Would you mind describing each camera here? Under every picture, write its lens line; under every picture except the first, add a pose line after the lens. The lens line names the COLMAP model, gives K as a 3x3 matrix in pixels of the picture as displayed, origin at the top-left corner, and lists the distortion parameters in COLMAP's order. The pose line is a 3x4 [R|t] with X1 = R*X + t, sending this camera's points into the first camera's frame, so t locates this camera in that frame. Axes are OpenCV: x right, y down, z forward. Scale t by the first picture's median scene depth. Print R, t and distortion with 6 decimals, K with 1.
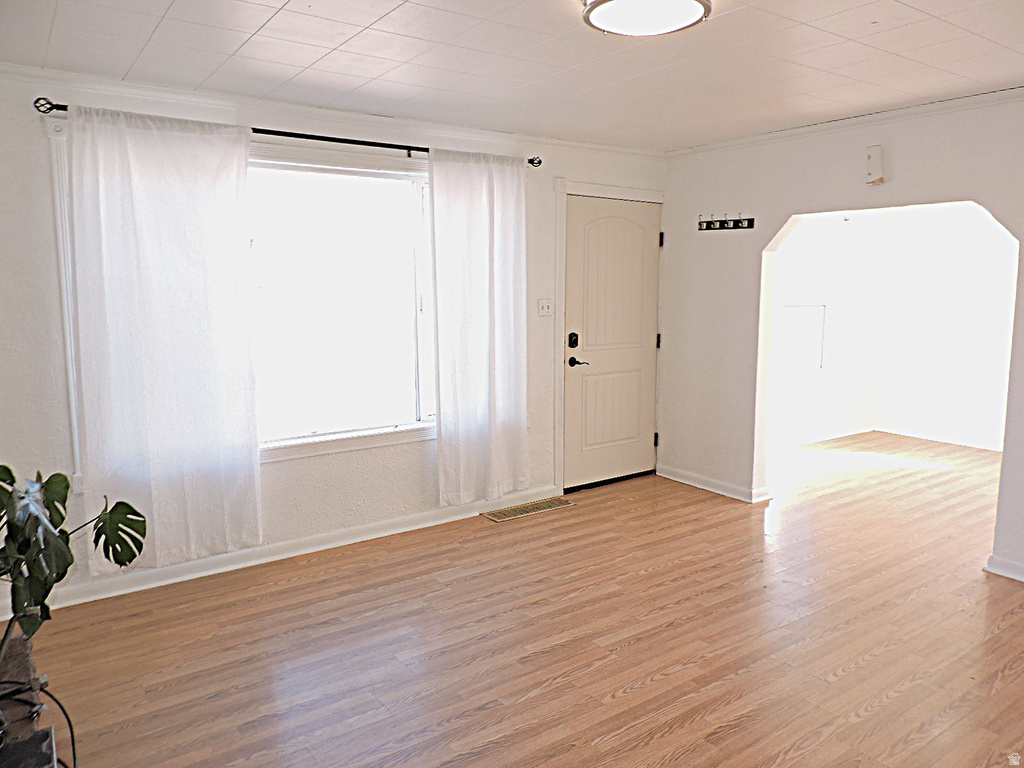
lens RADIAL K [[730.2, 0, 527.3], [0, 730.2, 381.8], [0, 0, 1]] dist [-0.027750, 0.008317]
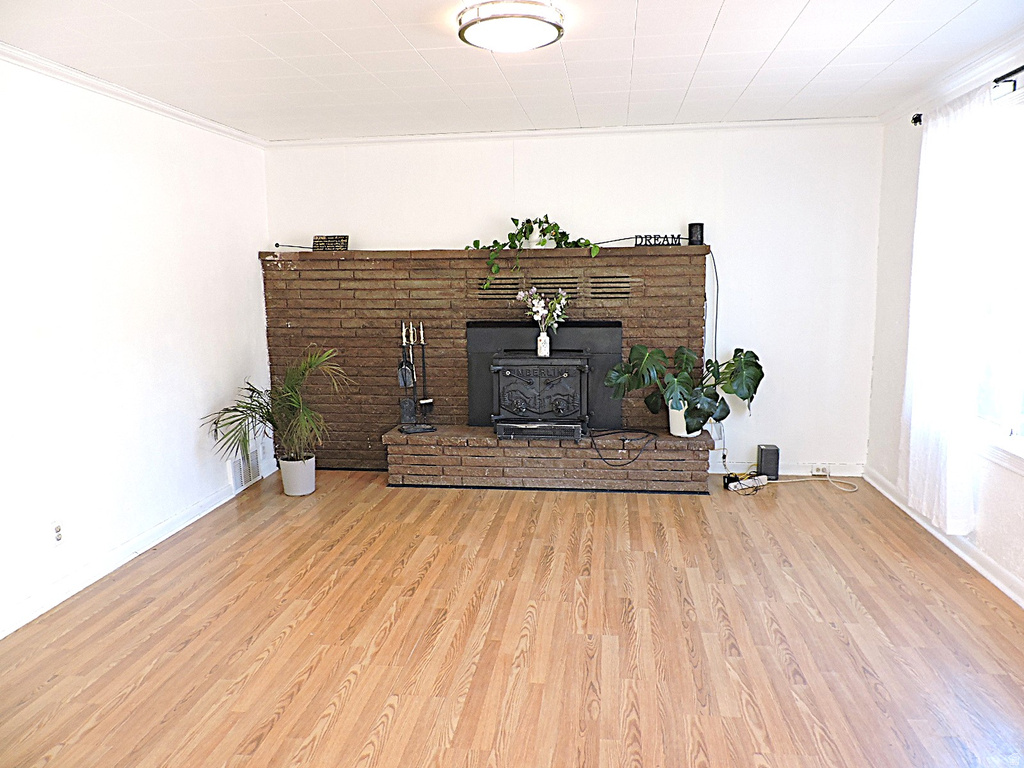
lens RADIAL K [[730.2, 0, 518.8], [0, 730.2, 378.7], [0, 0, 1]] dist [-0.027750, 0.008317]
pose [[-0.685602, 0.120784, -0.717886, 0.819717], [-0.074779, 0.969238, 0.234491, -0.185082], [0.724125, 0.214450, -0.655480, 1.452207]]
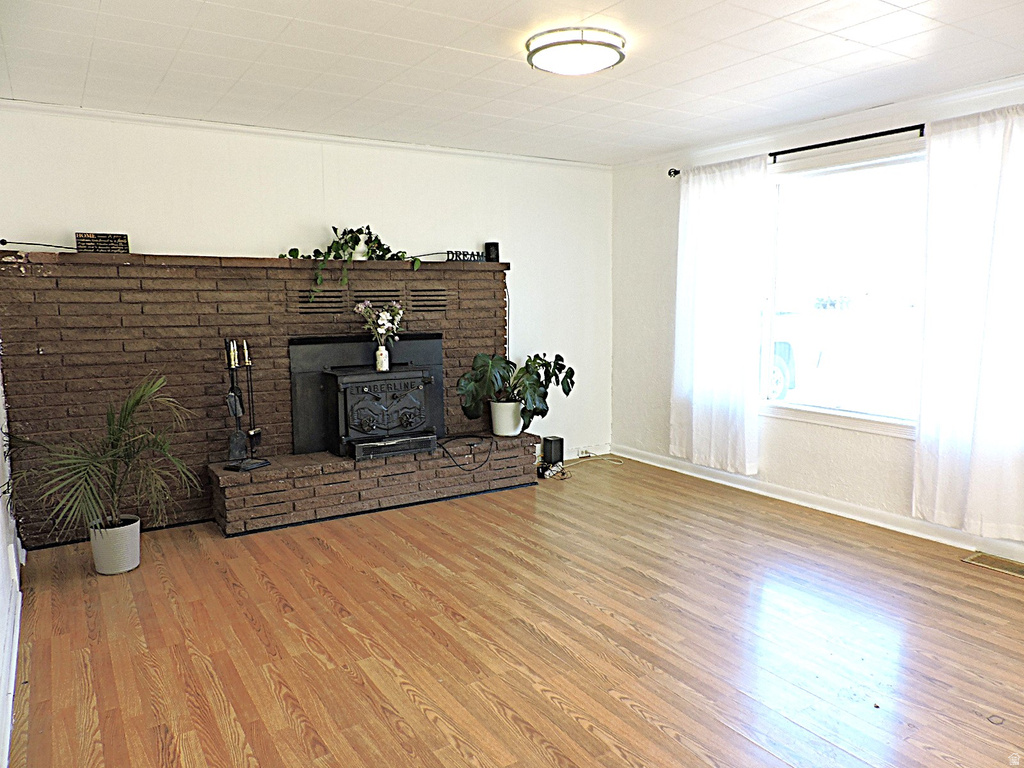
lens RADIAL K [[730.2, 0, 511.4], [0, 730.2, 379.5], [0, 0, 1]] dist [-0.027750, 0.008317]
pose [[-0.057789, 0.123050, -0.990716, 1.152468], [-0.121704, 0.984105, 0.129328, -0.076150], [0.990883, 0.128048, -0.041895, 0.764630]]
